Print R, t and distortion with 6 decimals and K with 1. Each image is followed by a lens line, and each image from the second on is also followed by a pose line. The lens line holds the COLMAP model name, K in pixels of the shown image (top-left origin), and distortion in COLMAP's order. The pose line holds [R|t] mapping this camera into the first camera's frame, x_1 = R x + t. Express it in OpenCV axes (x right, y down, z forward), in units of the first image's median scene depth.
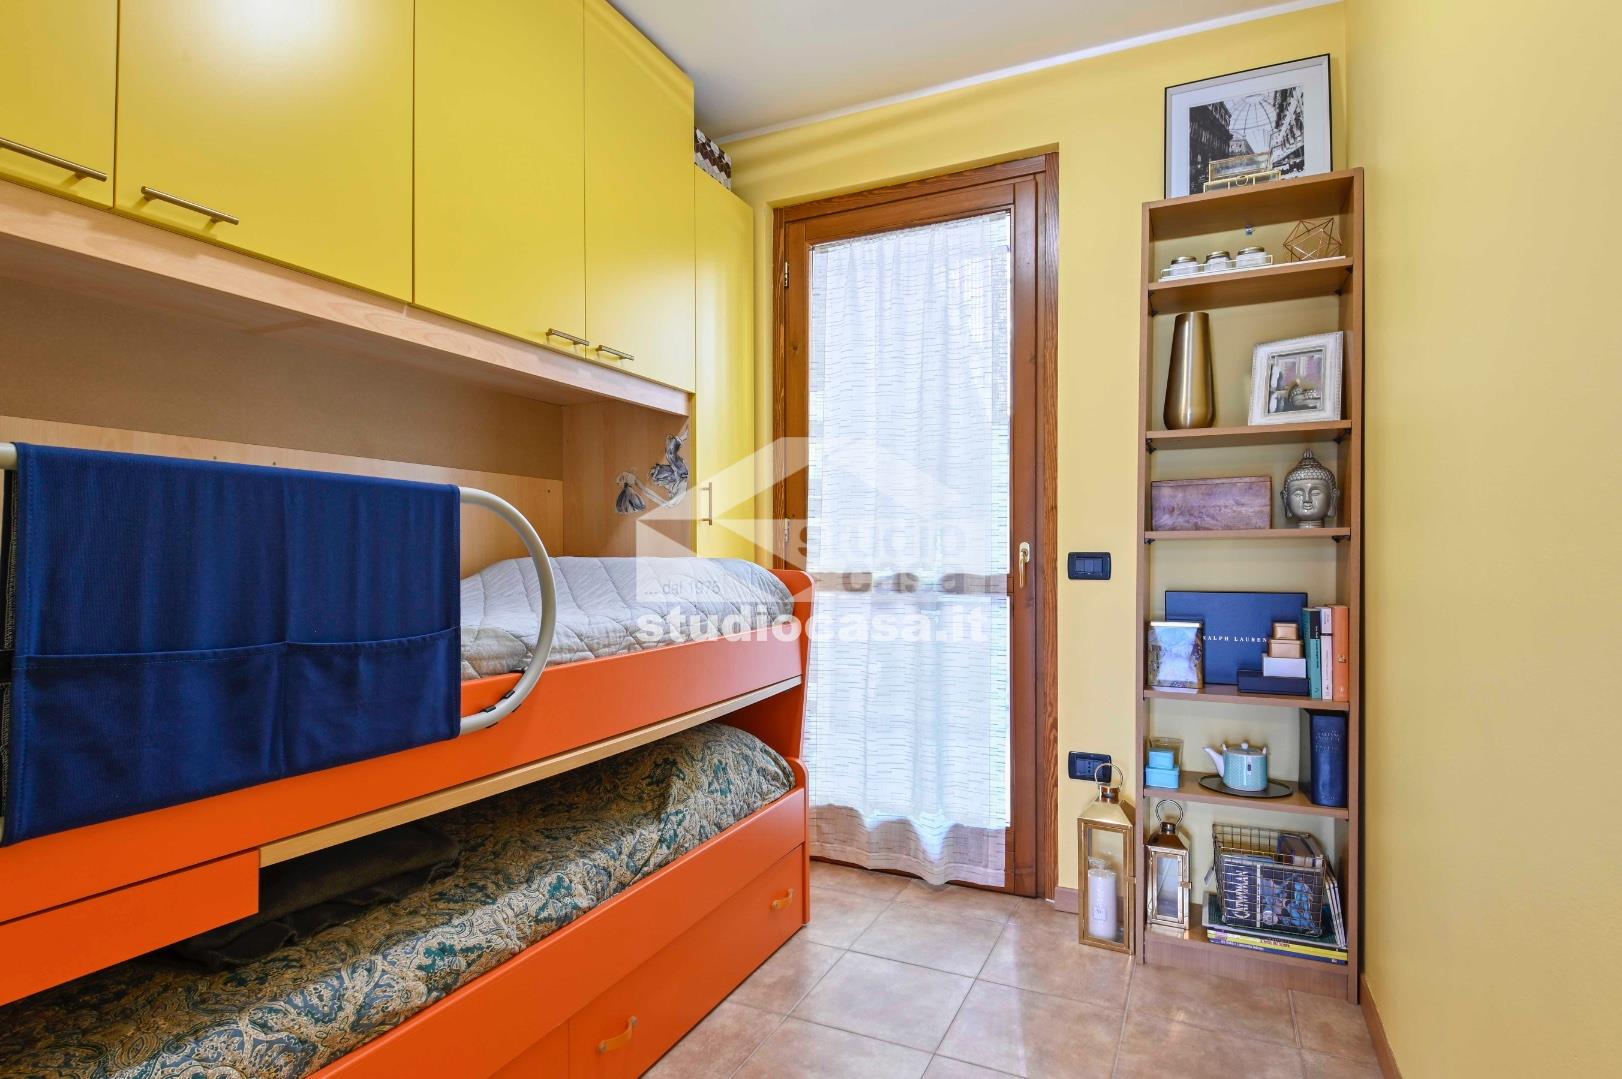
lens RADIAL K [[852.3, 0, 800.3], [0, 852.3, 544.6], [0, 0, 1]] dist [0.016342, -0.022281]
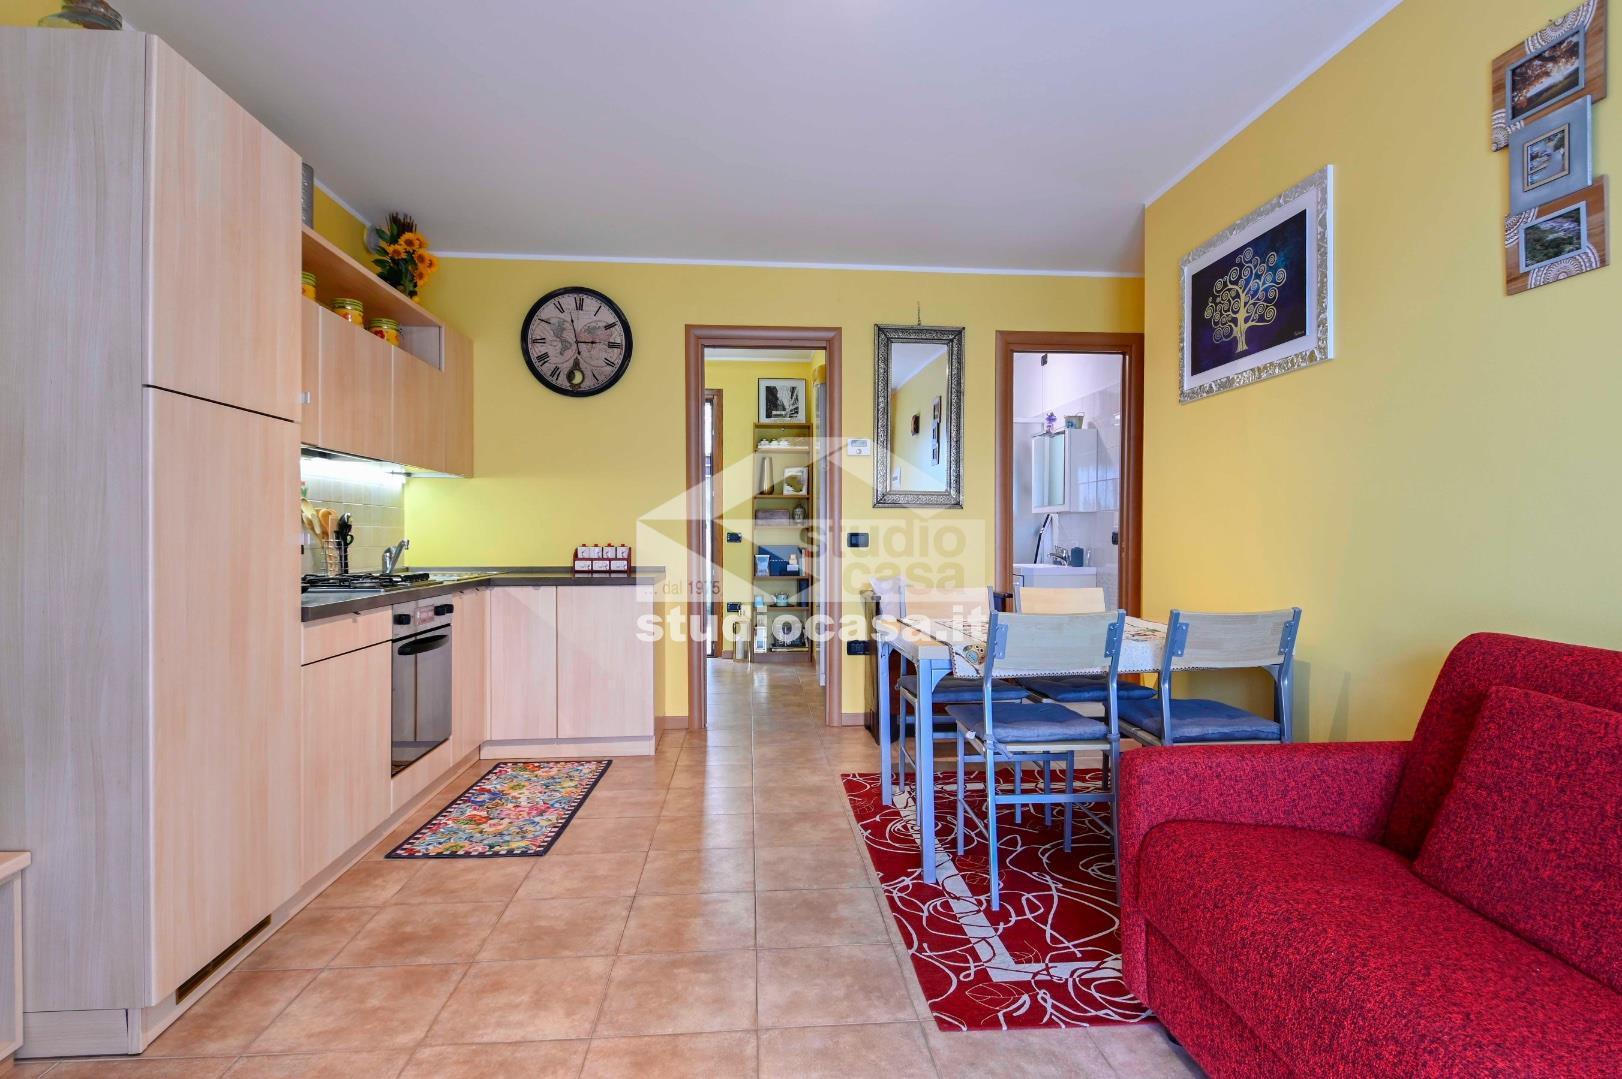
lens RADIAL K [[852.3, 0, 825.3], [0, 852.3, 539.9], [0, 0, 1]] dist [0.016342, -0.022281]
pose [[0.860156, -0.005386, 0.510002, -0.986707], [-0.001948, 0.999902, 0.013845, -0.007921], [-0.510027, -0.012902, 0.860062, -1.861789]]
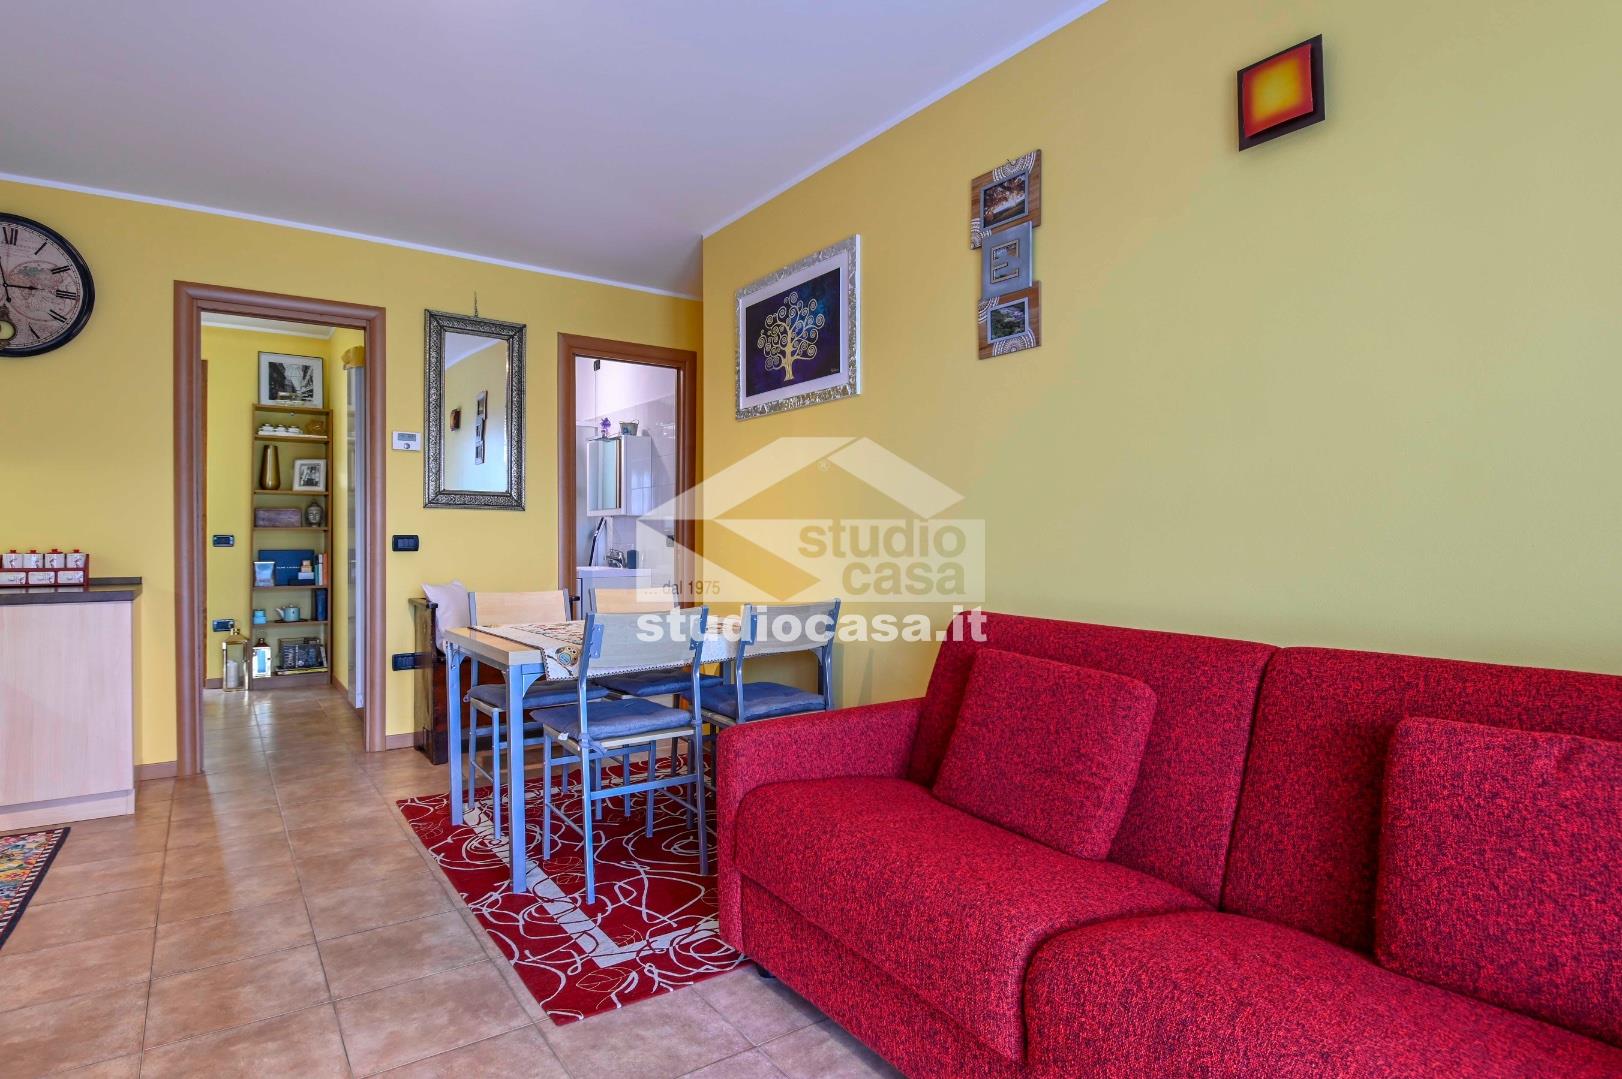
lens RADIAL K [[852.3, 0, 825.0], [0, 852.3, 539.5], [0, 0, 1]] dist [0.016342, -0.022281]
pose [[0.481367, -0.004726, 0.876506, -1.074045], [-0.005054, 0.999954, 0.008168, -0.008326], [-0.876505, -0.008362, 0.481321, -1.845449]]
